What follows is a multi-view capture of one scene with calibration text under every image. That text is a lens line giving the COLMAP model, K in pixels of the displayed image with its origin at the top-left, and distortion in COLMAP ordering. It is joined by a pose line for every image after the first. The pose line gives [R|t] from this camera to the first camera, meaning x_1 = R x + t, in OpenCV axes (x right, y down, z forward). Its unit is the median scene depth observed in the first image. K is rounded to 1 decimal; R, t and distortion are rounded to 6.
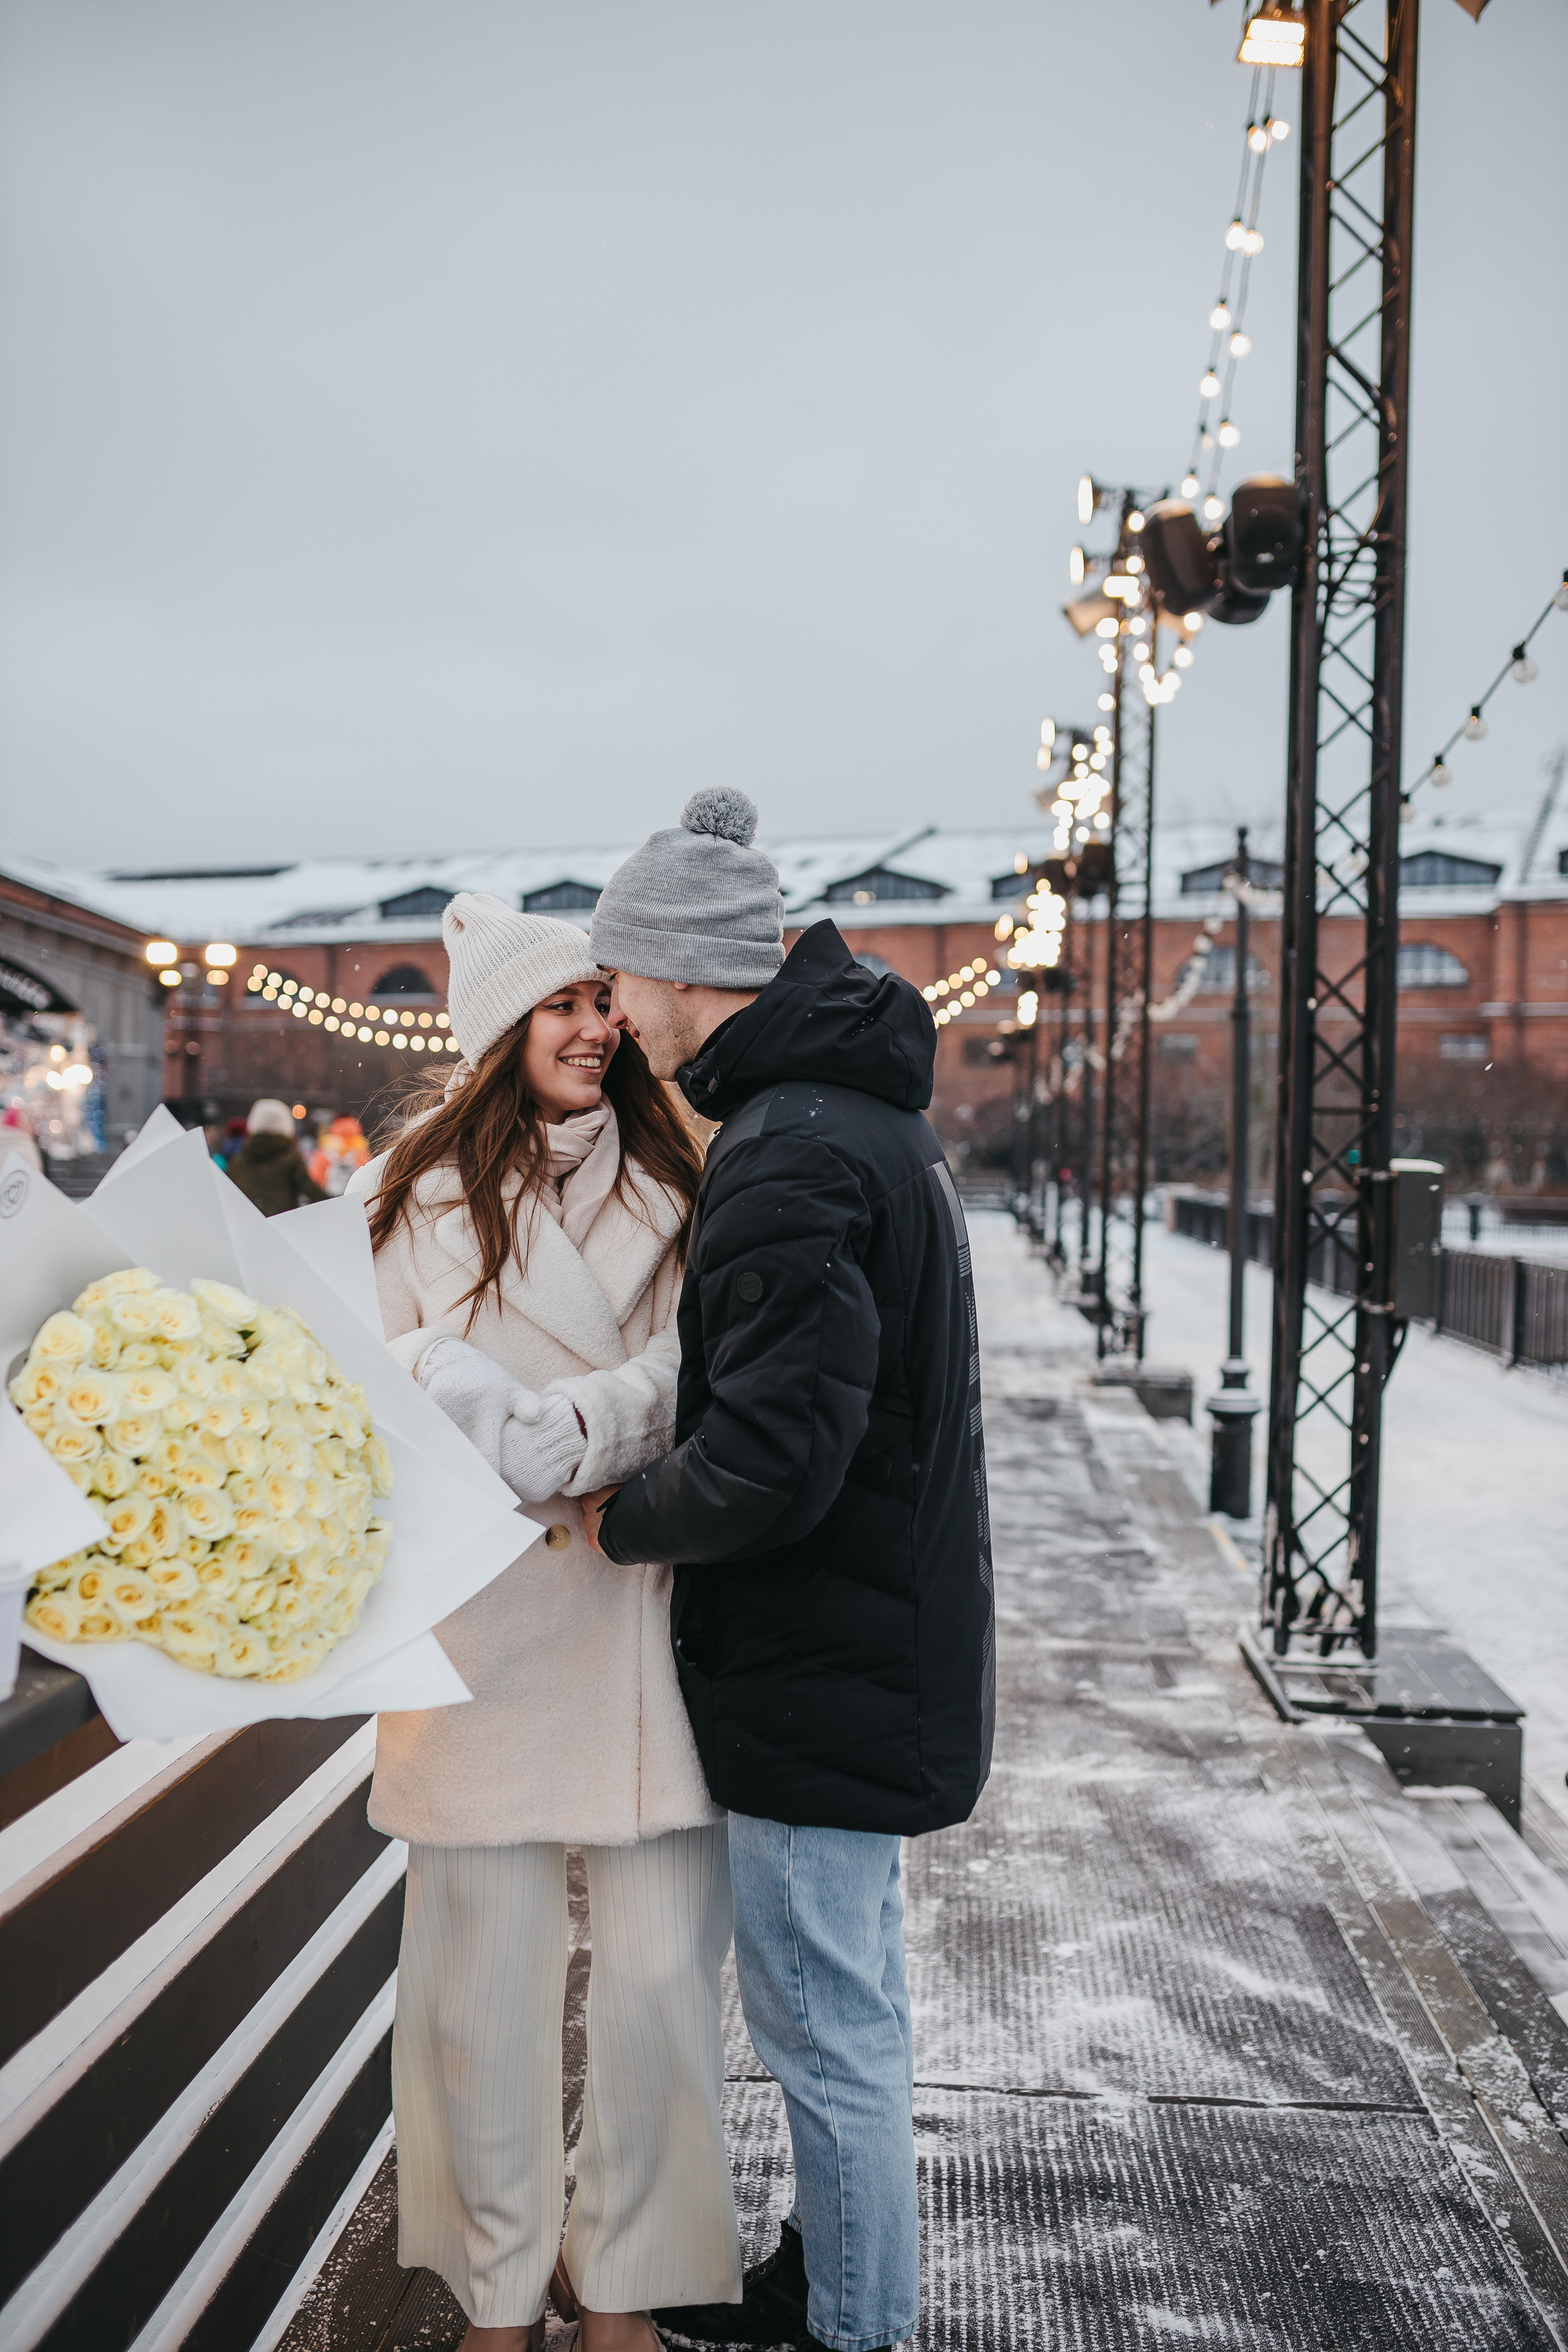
lens RADIAL K [[2291.2, 0, 780.0], [0, 2291.2, 1154.2], [0, 0, 1]] dist [-0.060937, 0.099745]
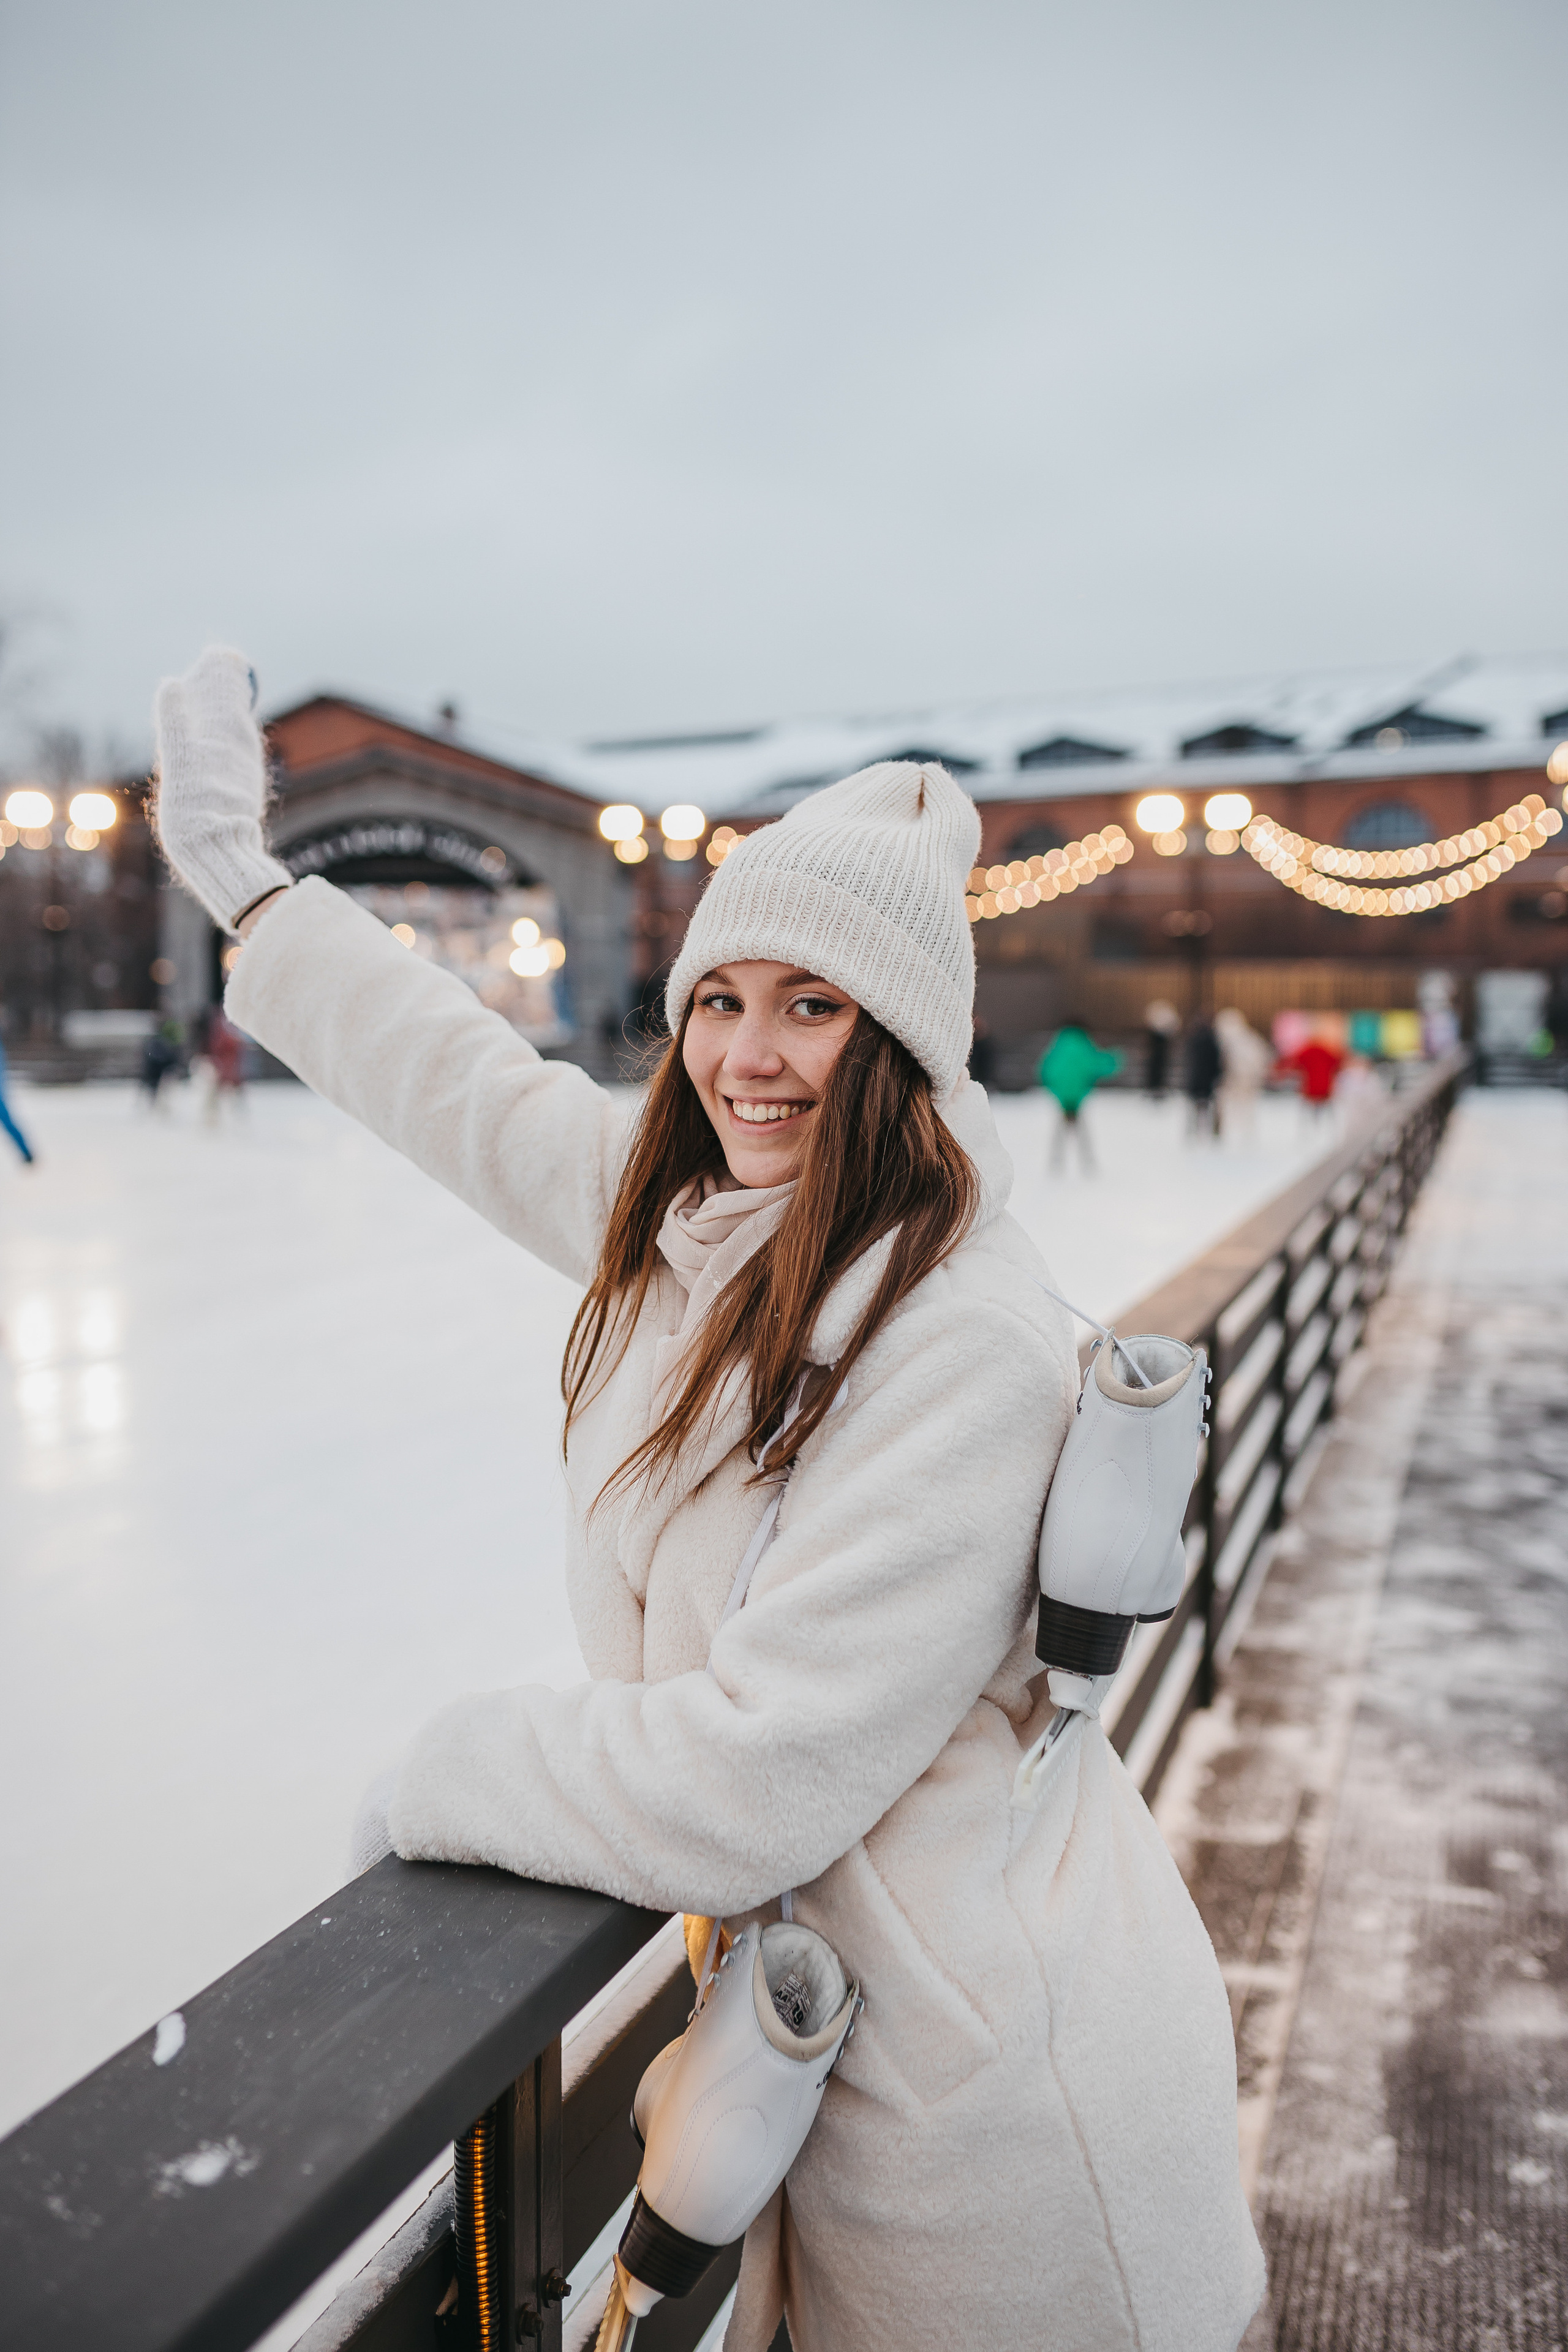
lens RADIAL K [[2371.3, 0, 785.7], [0, 2371.3, 1162.7], [0, 0, 1]] dist [-0.056892, 0.099384]
pose [[0.977308, -0.000735, -0.211821, -0.001757], [0.012803, 0.998370, 0.055610, -0.020530], [0.211435, -0.057060, 0.975725, 0.519029]]
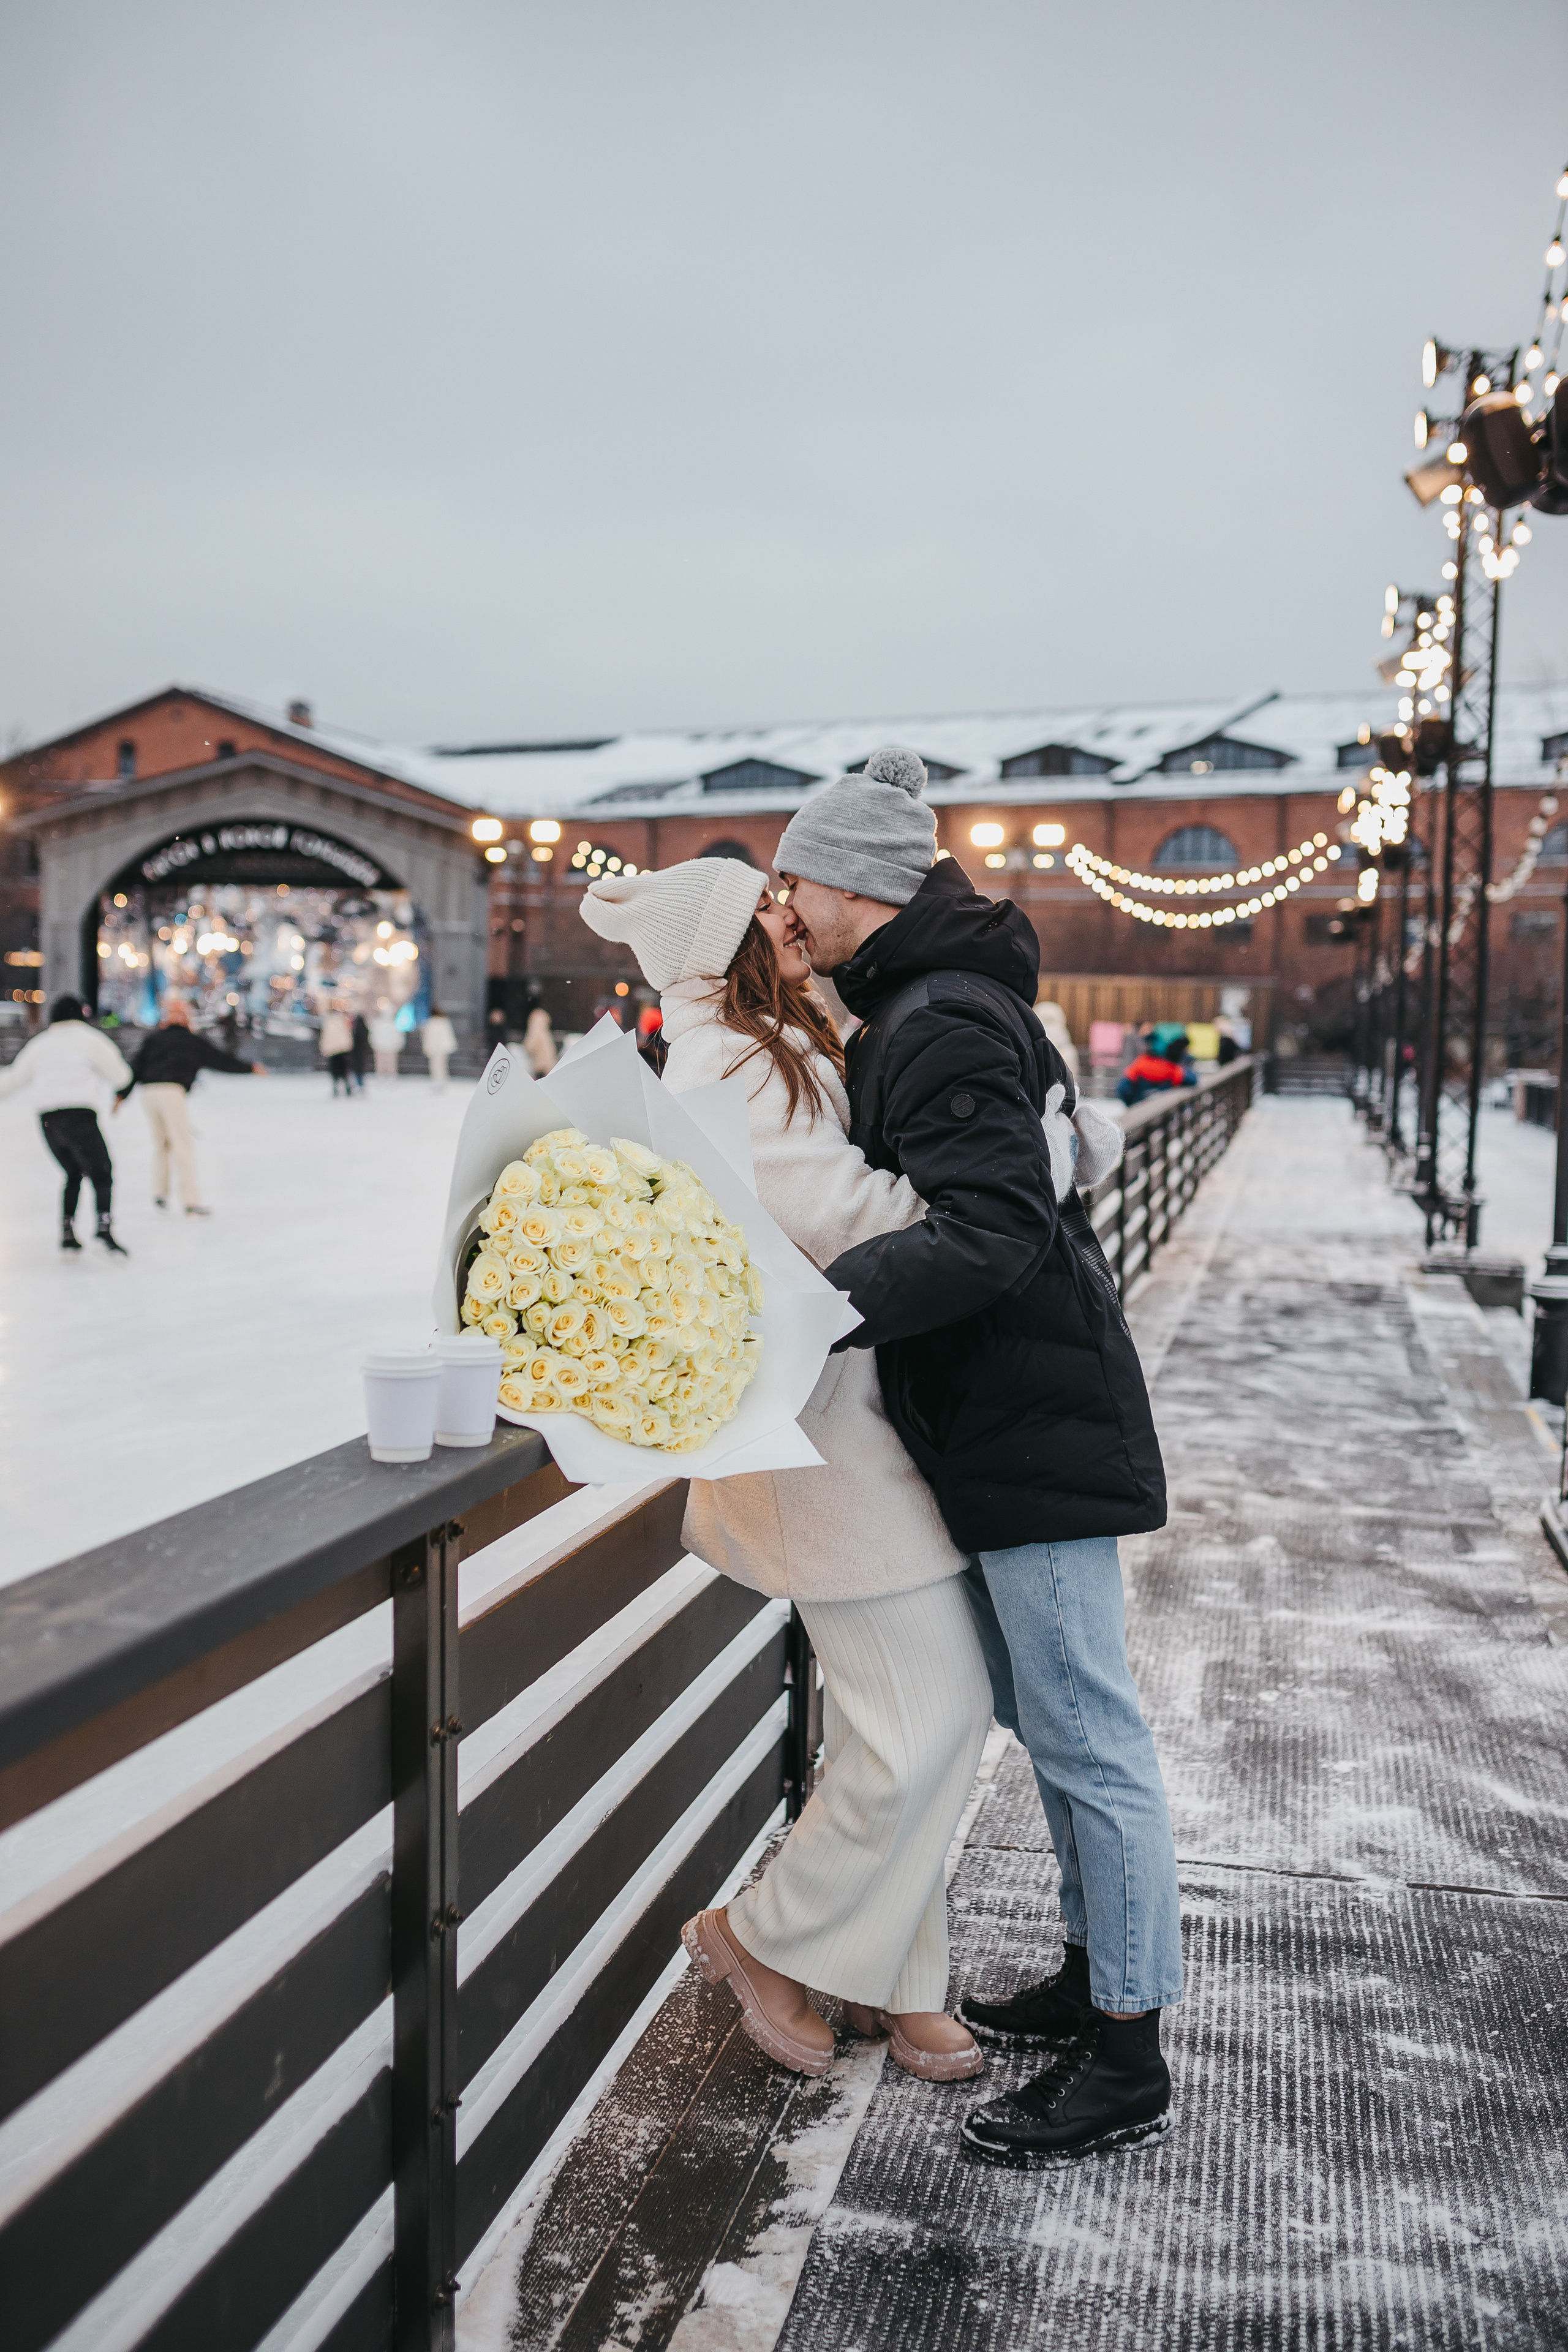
lens RADIAL K [[2371.3, 0, 785.7], [0, 2371.3, 1162.7], [0, 0, 1]] dist [-0.056892, 0.099384]
pose [[0.990680, 0.013584, -0.135533, 0.008541], [-0.006199, 0.998480, 0.054766, -0.001968], [0.136071, -0.053415, 0.989258, -0.137741]]
